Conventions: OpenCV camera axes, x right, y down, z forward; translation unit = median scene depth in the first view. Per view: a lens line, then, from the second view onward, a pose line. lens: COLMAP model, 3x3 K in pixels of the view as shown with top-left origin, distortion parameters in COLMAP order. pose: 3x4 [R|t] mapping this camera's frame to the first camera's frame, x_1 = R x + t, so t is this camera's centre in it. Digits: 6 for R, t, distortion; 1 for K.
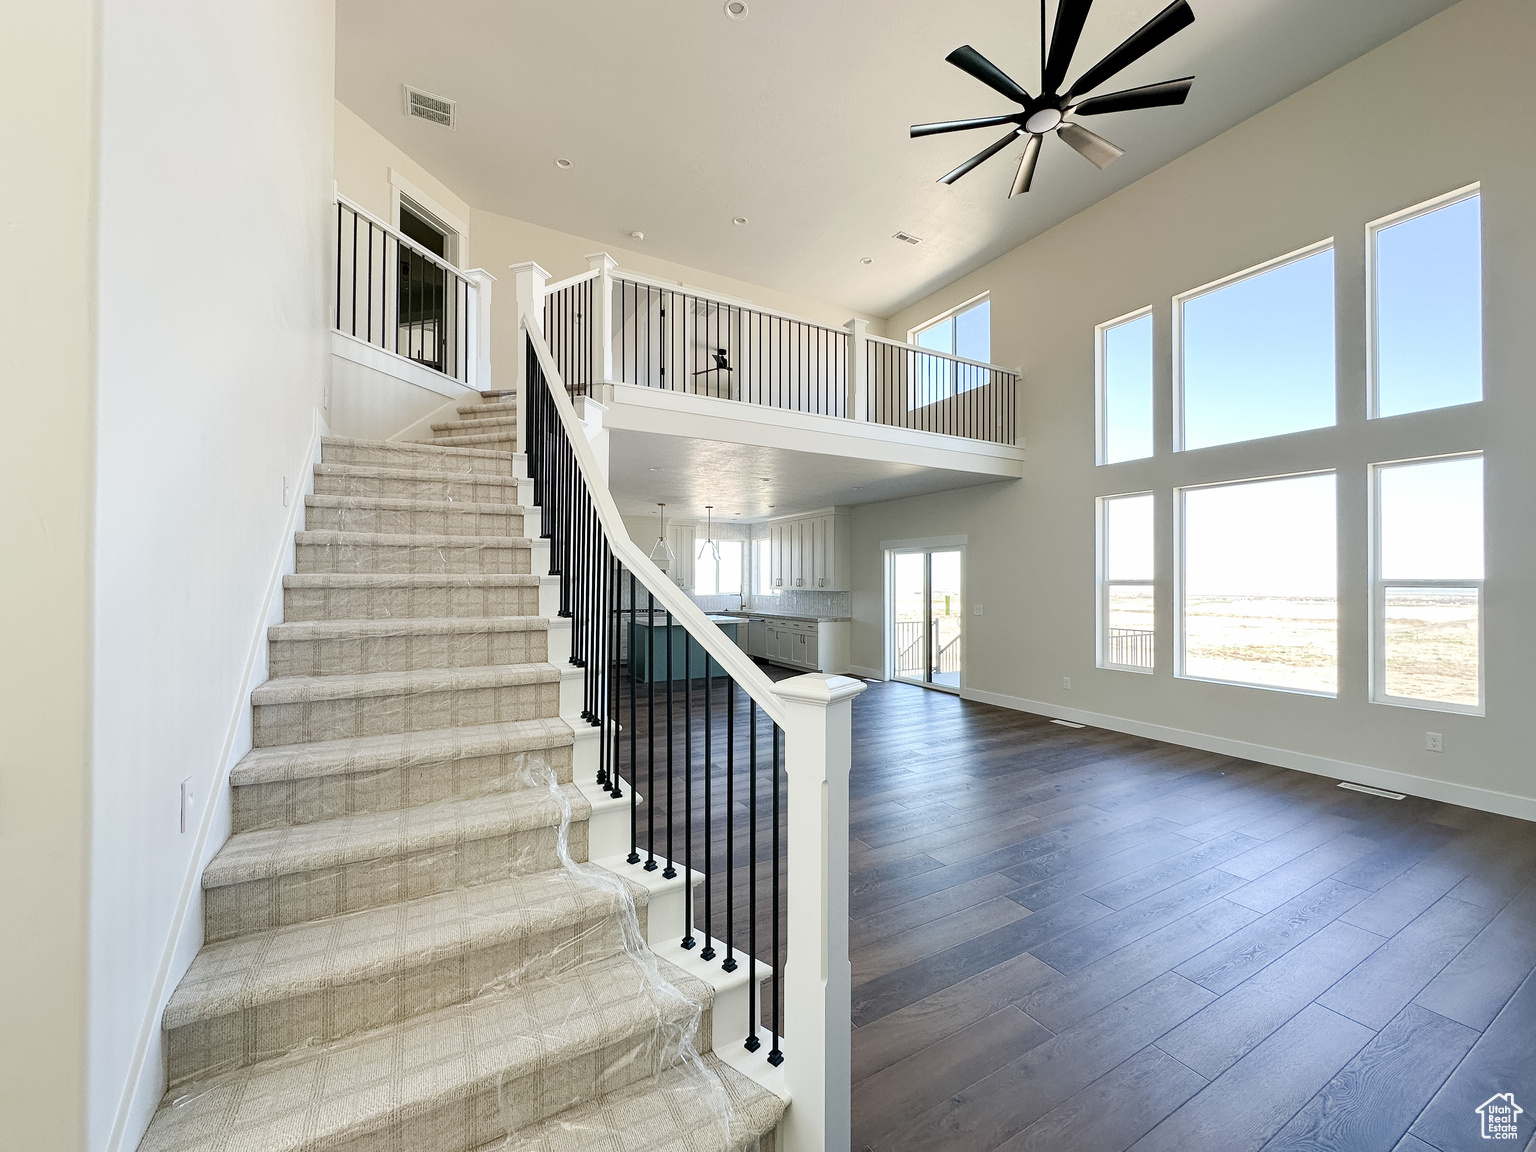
lens RADIAL K [[614.5, 0, 775.1], [0, 614.5, 577.2], [0, 0, 1]] dist [0.000955, -0.000571]
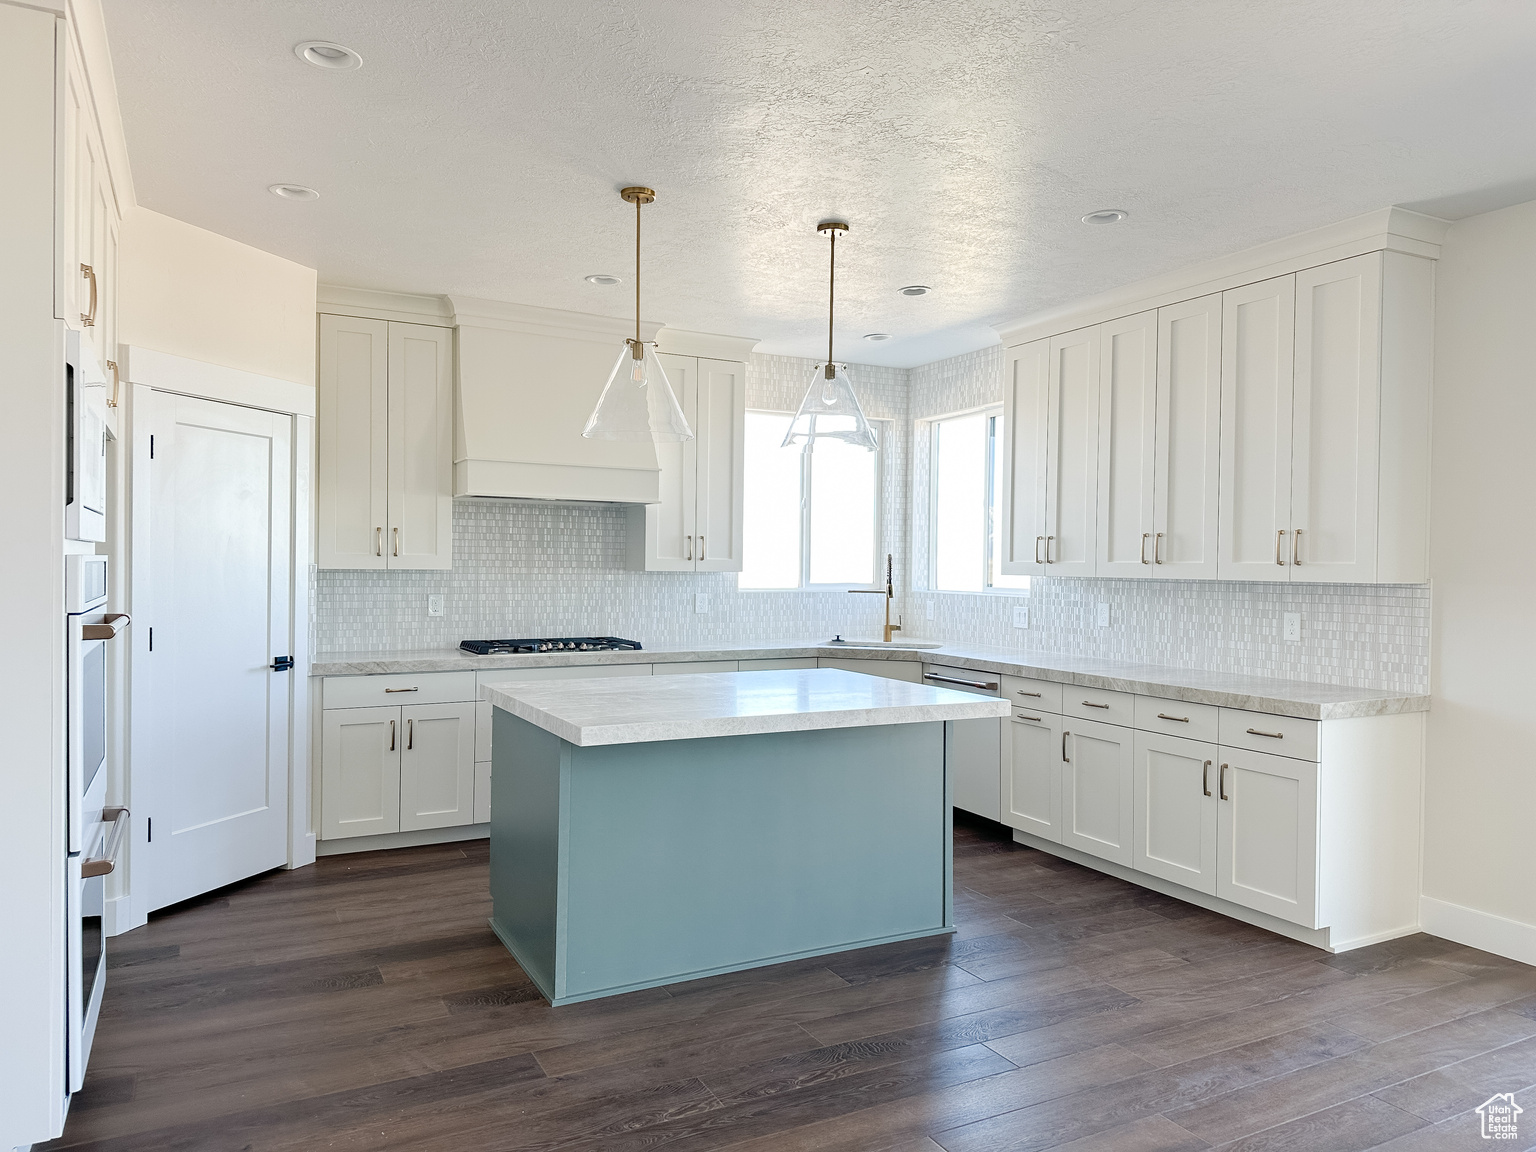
lens RADIAL K [[1082.5, 0, 773.3], [0, 1082.5, 586.2], [0, 0, 1]] dist [0.042275, -0.000678]
pose [[0.998725, 0.009893, -0.049506, -0.098686], [-0.008562, 0.999598, 0.027024, 0.013635], [0.049753, -0.026566, 0.998408, 0.524130]]
